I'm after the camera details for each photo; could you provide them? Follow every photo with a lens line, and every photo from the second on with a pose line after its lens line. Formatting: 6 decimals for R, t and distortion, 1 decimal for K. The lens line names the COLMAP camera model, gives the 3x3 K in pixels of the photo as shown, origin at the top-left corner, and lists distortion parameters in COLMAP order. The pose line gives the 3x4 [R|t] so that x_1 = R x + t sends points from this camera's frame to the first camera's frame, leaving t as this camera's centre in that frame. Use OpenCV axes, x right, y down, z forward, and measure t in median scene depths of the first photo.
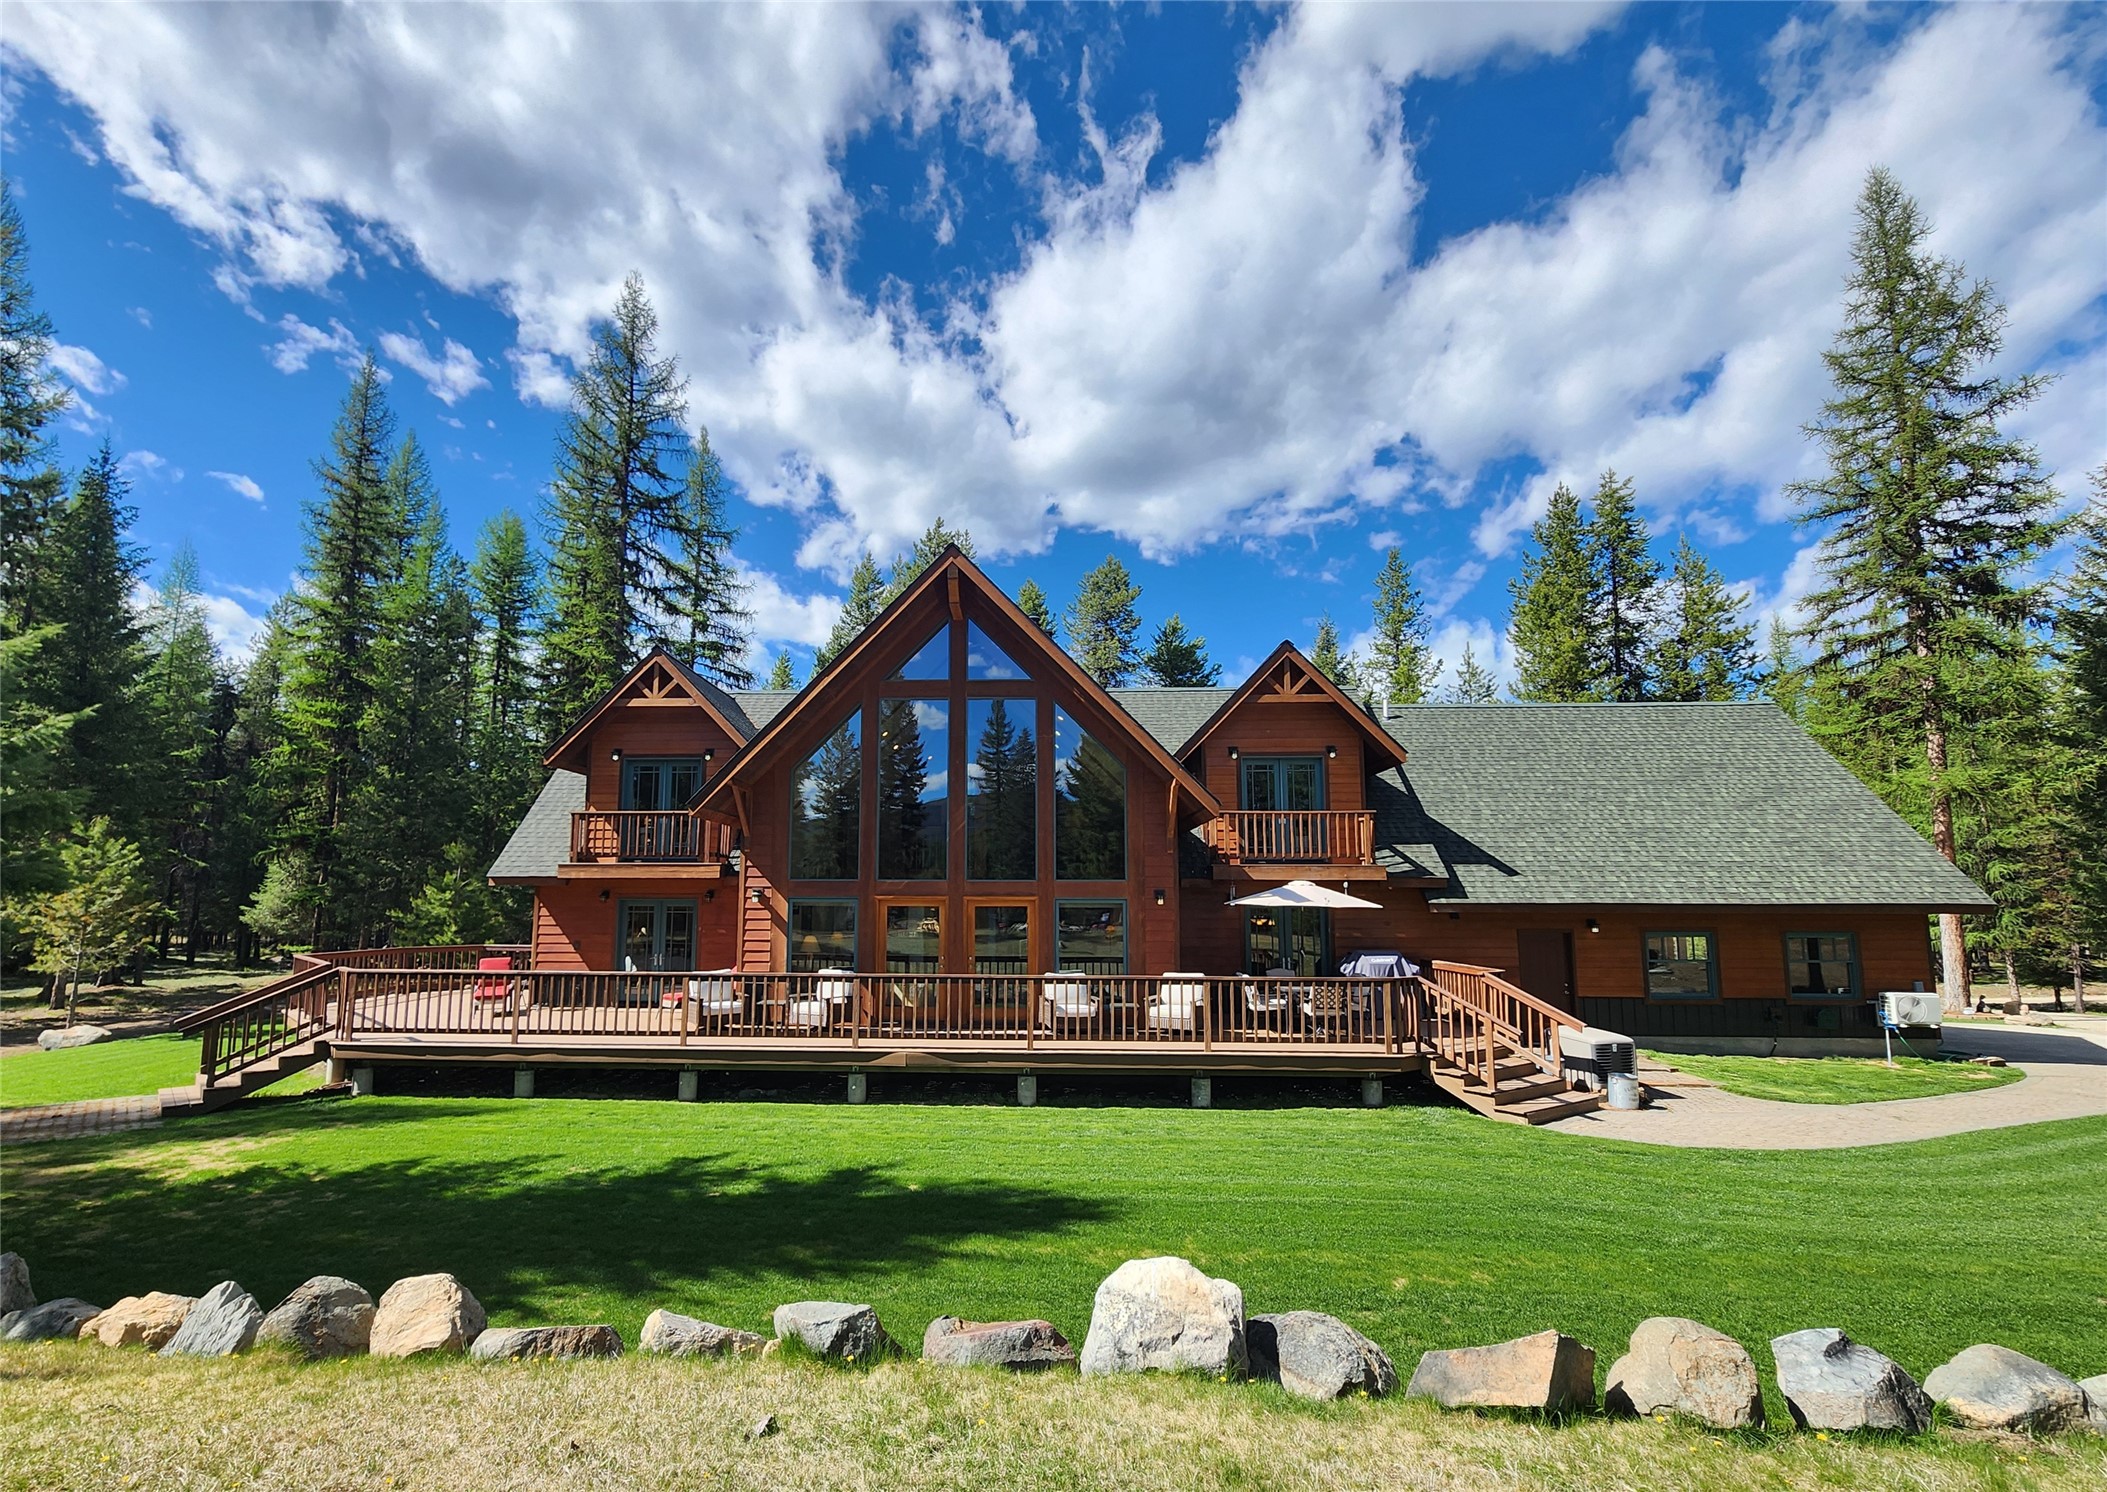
lens RADIAL K [[1187.0, 0, 1045.3], [0, 1187.0, 741.4], [0, 0, 1]] dist [-0.002624, 0.000075]
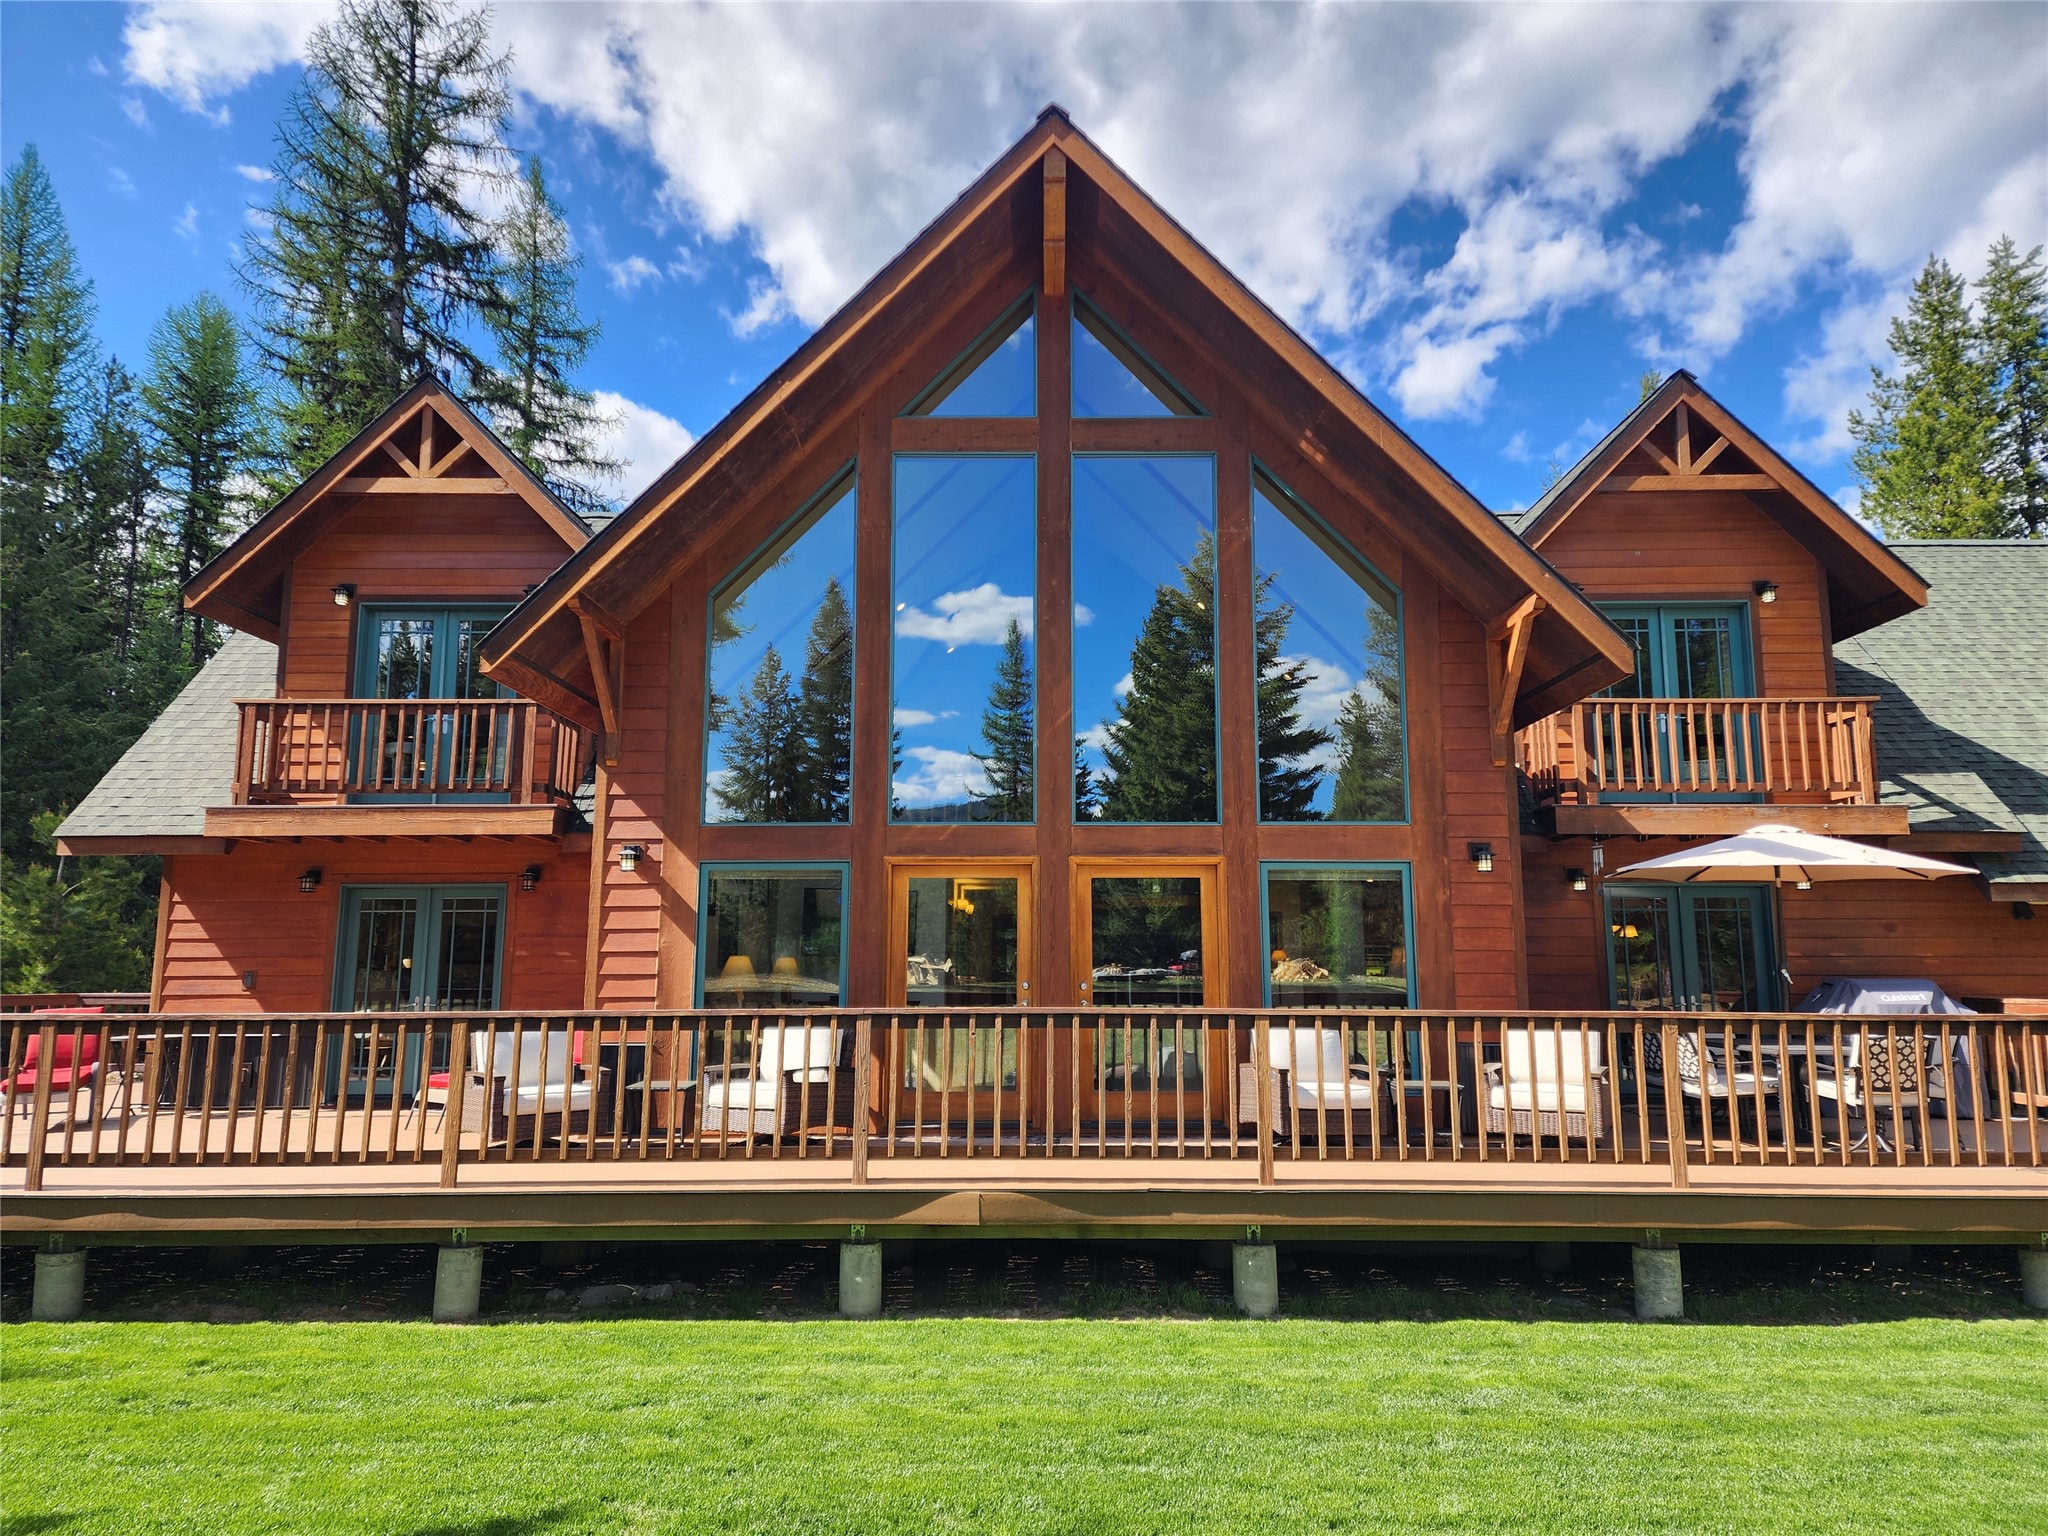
lens RADIAL K [[1367.0, 0, 1024.0], [0, 1367.0, 768.0], [0, 0, 1]] dist [0.084755, -0.072267]
pose [[0.999099, 0.001694, 0.042400, -0.111495], [-0.000086, 0.999282, -0.037894, 0.115970], [-0.042434, 0.037856, 0.998382, 0.450294]]
